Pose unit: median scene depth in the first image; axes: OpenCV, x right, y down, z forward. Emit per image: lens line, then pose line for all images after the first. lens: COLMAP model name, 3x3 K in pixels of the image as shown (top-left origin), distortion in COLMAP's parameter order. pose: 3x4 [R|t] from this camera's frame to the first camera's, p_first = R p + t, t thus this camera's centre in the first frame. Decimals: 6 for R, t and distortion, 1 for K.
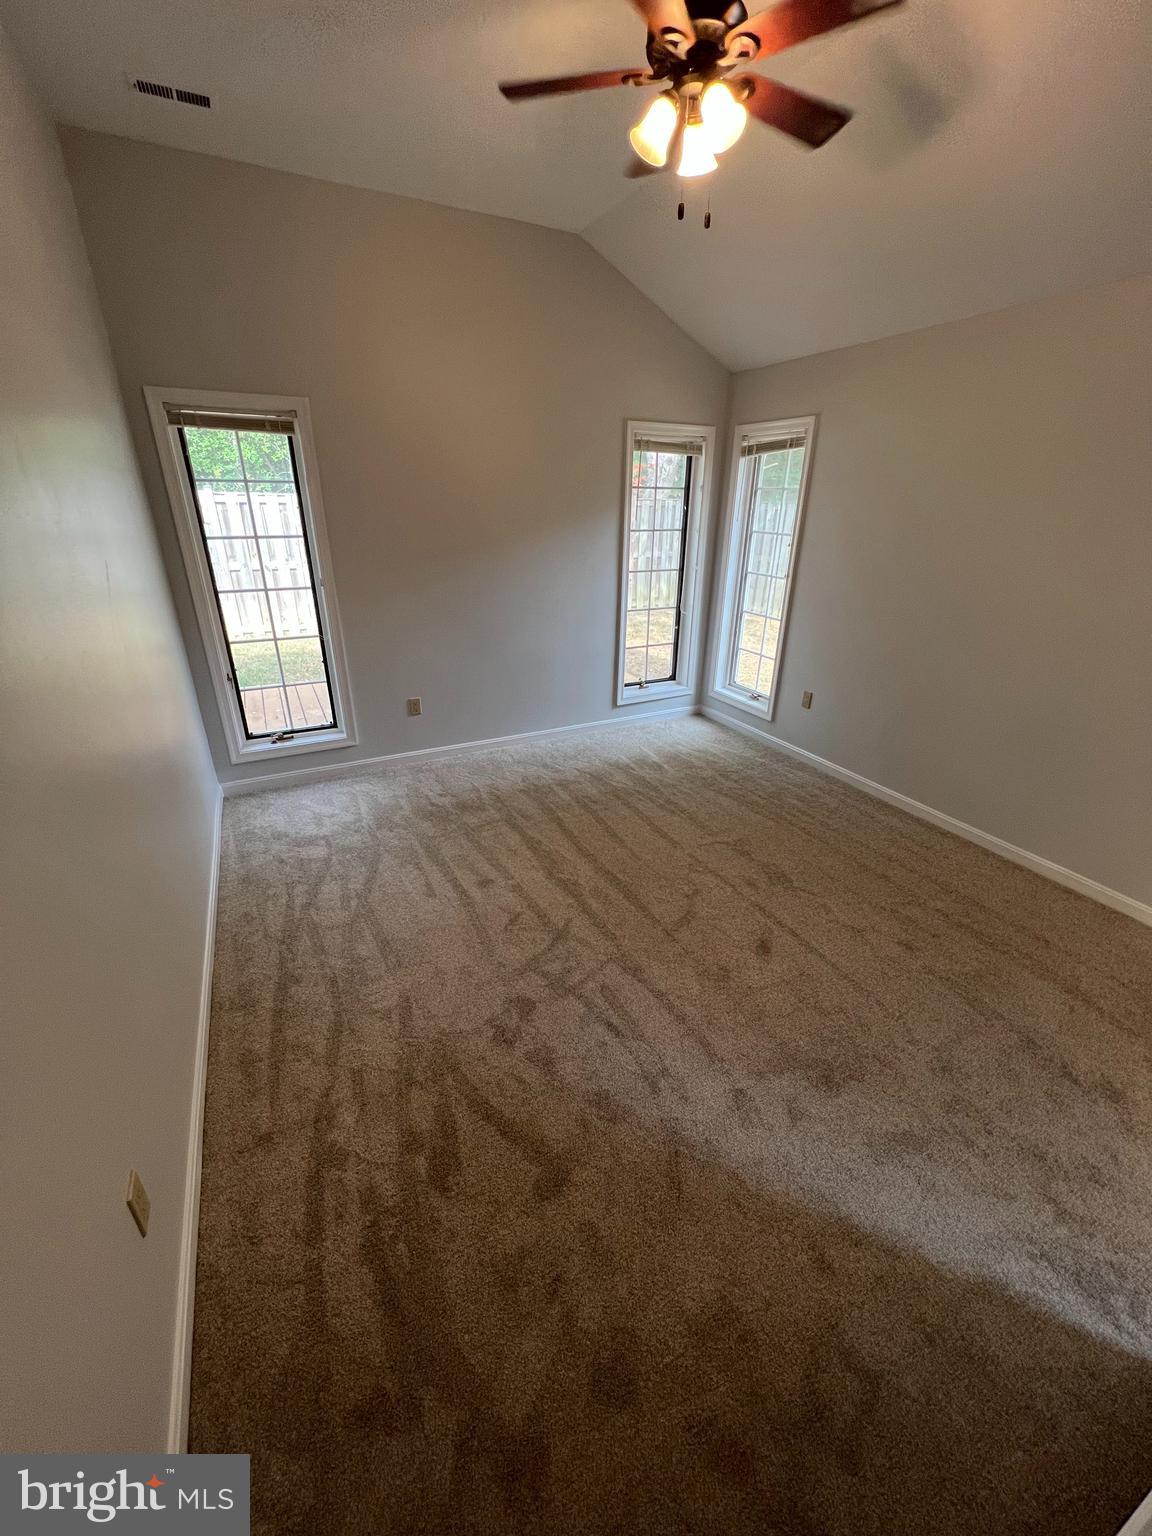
lens RADIAL K [[615.1, 0, 573.6], [0, 615.1, 764.3], [0, 0, 1]] dist [-0.002188, 0.001006]
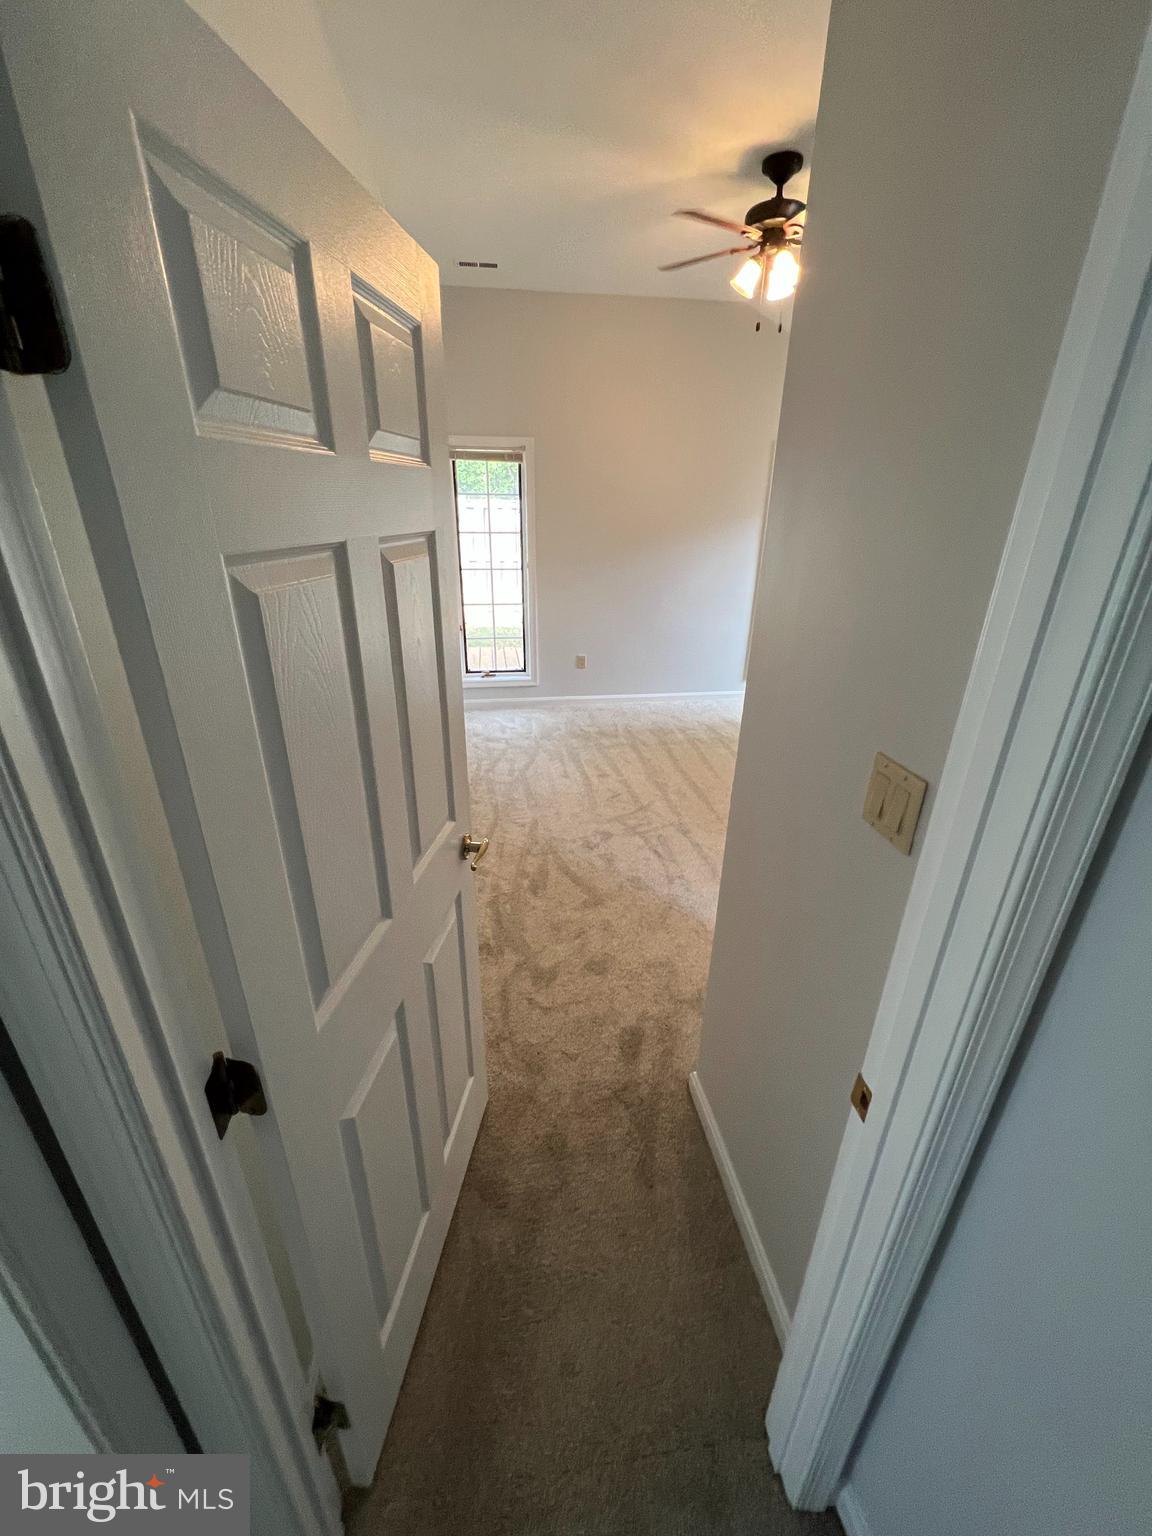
lens RADIAL K [[615.1, 0, 572.2], [0, 615.1, 767.5], [0, 0, 1]] dist [-0.002188, 0.001006]
pose [[0.945236, 0.131157, -0.298877, 0.200918], [-0.131636, 0.991123, 0.018621, 0.147919], [0.298667, 0.021741, 0.954110, -0.363253]]
